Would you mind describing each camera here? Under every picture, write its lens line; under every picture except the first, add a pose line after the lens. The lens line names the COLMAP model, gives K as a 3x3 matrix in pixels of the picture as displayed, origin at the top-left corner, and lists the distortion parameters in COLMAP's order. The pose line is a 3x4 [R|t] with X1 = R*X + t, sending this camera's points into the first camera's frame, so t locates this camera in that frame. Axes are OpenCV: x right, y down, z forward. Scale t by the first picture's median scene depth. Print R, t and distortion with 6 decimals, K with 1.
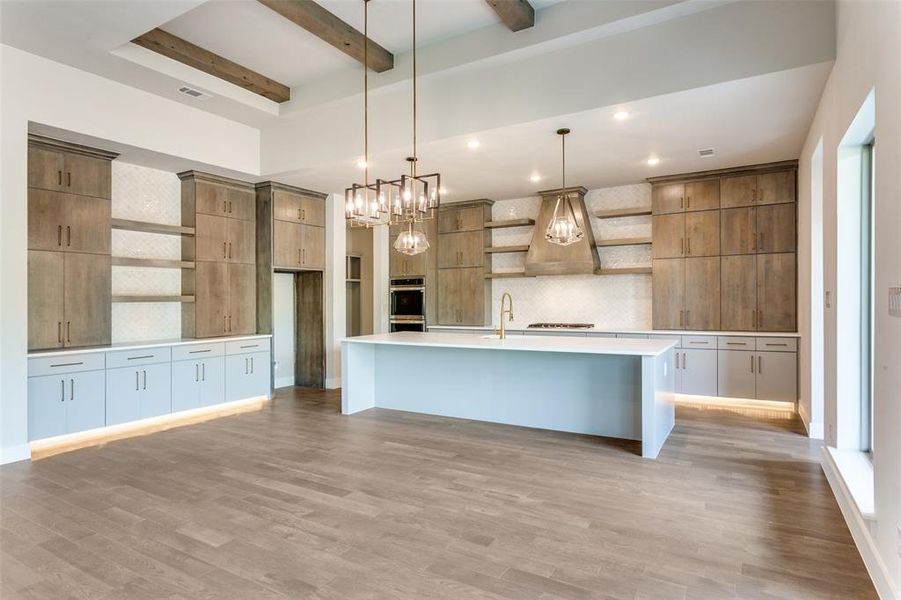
lens RADIAL K [[505.3, 0, 450.9], [0, 505.3, 300.1], [0, 0, 1]] dist [-0.014368, 0.007867]
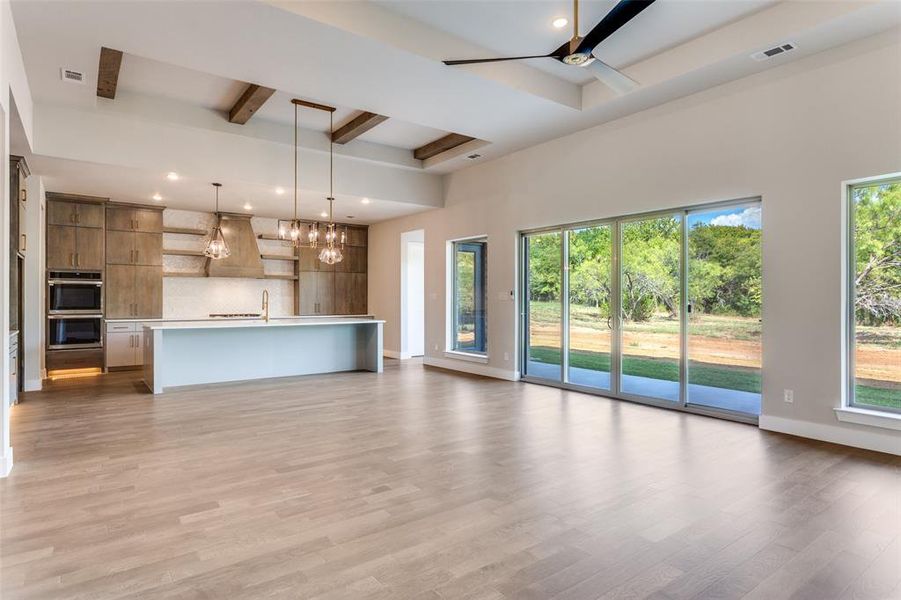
lens RADIAL K [[505.3, 0, 449.4], [0, 505.3, 293.5], [0, 0, 1]] dist [-0.014368, 0.007867]
pose [[0.393875, 0.019236, 0.918963, -0.711371], [-0.004871, 0.999811, -0.018840, 0.013761], [-0.919151, 0.002944, 0.393894, -0.040681]]
